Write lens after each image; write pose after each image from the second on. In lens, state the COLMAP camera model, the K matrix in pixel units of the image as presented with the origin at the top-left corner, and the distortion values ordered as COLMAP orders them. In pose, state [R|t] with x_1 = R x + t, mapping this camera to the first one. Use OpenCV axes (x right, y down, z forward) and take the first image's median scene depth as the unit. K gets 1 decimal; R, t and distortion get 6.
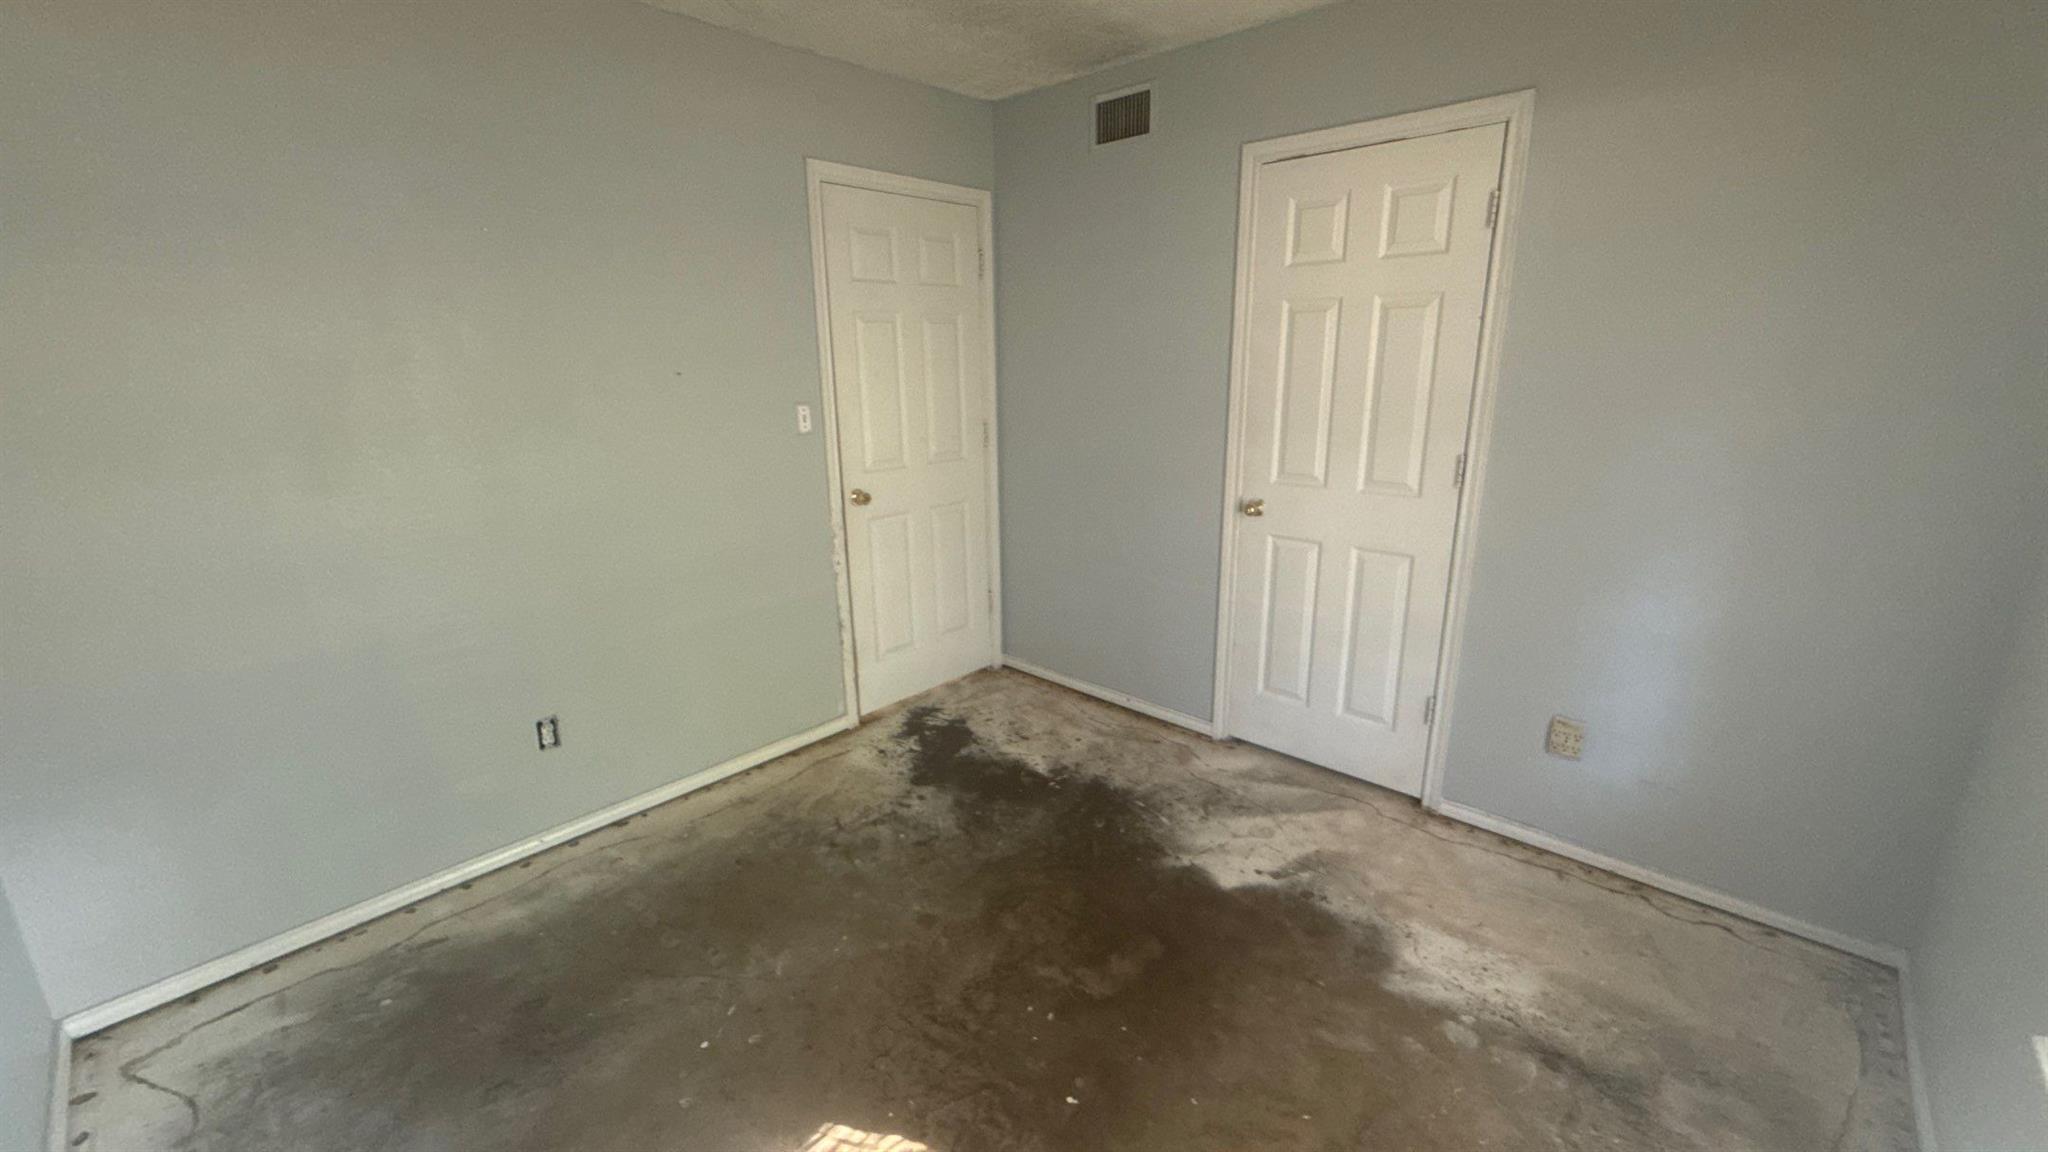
lens RADIAL K [[821.8, 0, 1024.3], [0, 821.8, 576.2], [0, 0, 1]] dist [0.001196, 0.000142]
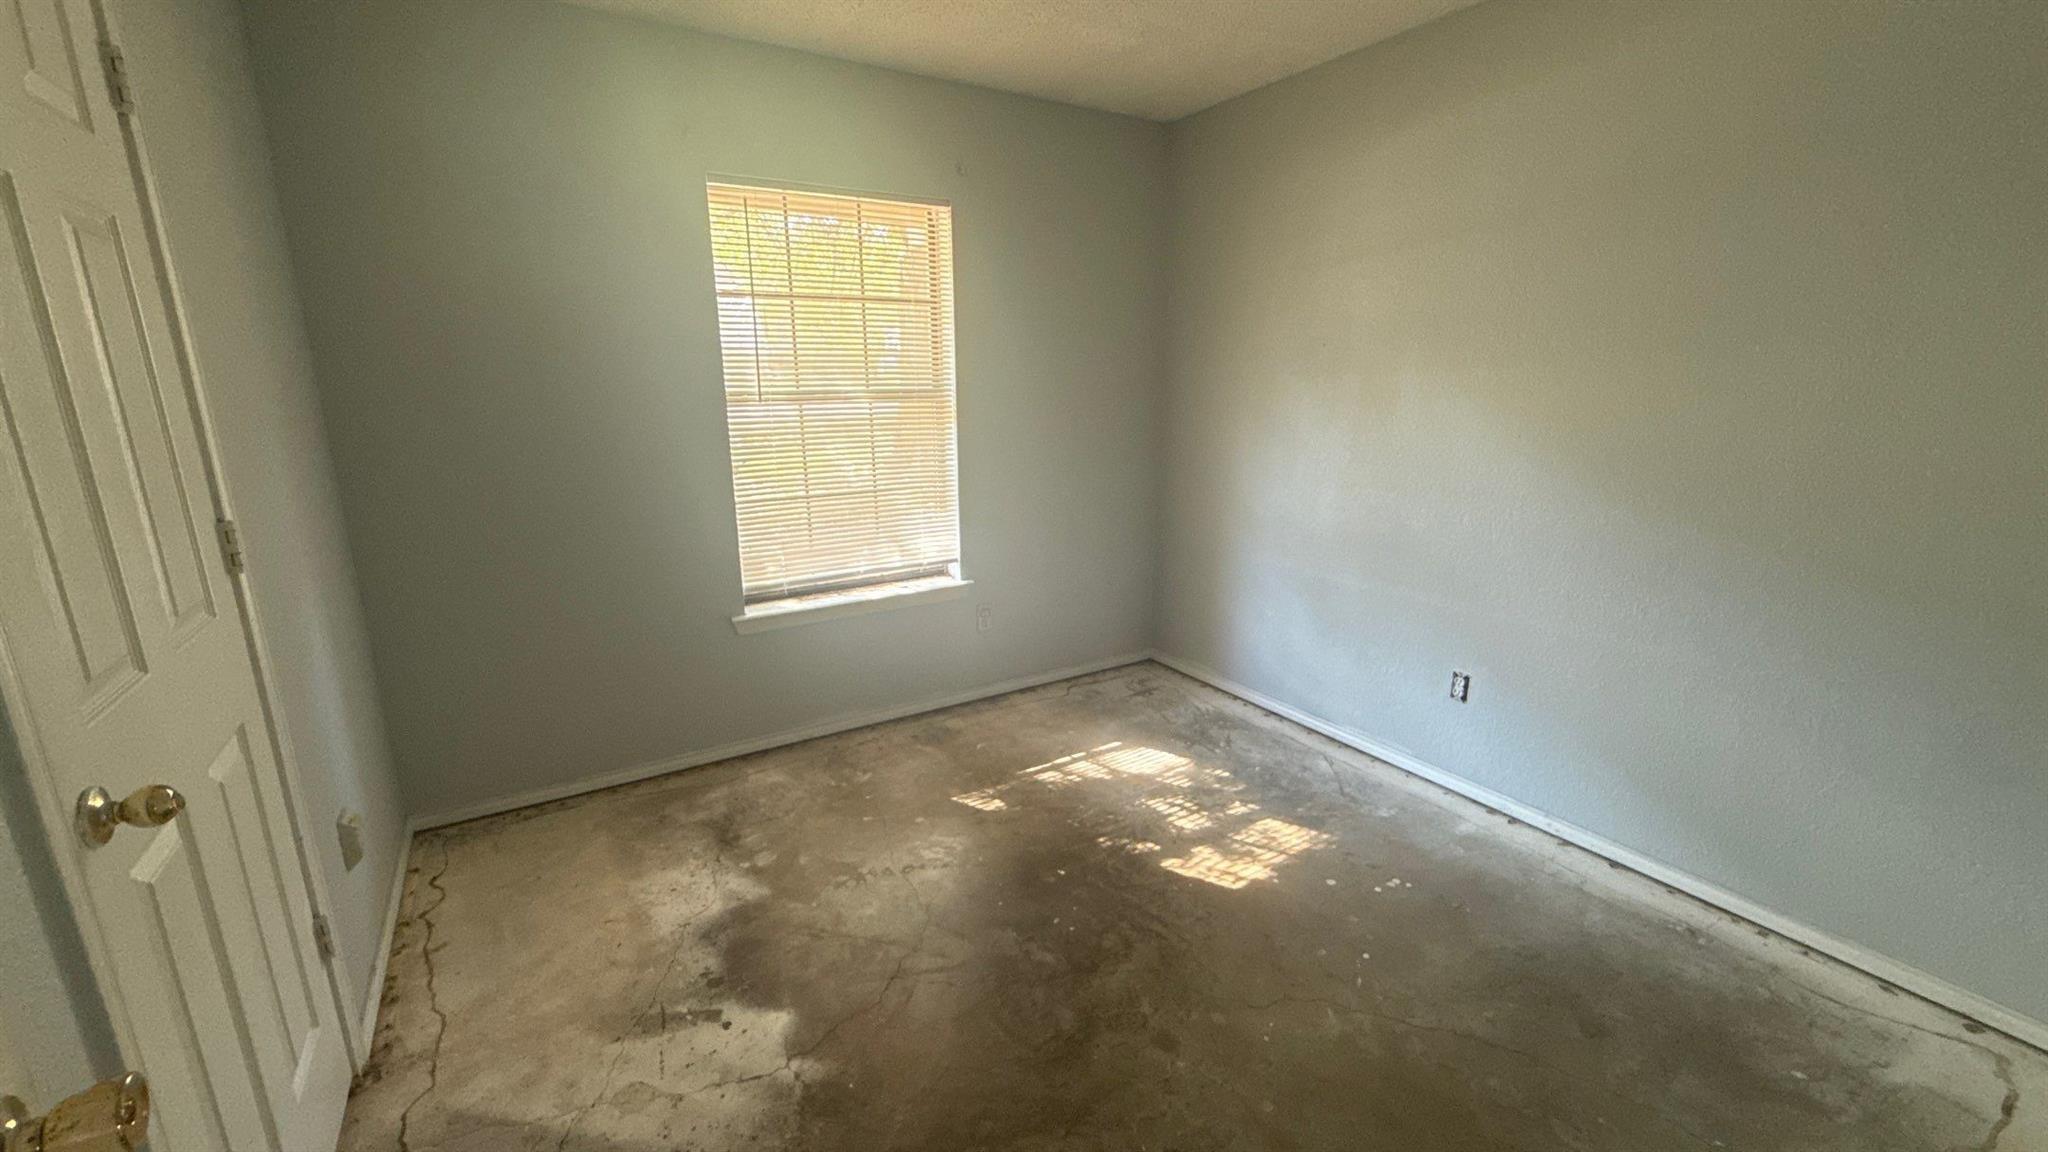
lens RADIAL K [[821.8, 0, 1025.3], [0, 821.8, 575.7], [0, 0, 1]] dist [0.001196, 0.000142]
pose [[-0.964851, -0.044708, 0.258965, -0.185444], [0.084849, 0.879650, 0.467993, -0.394253], [-0.248722, 0.473516, -0.844938, 1.608609]]
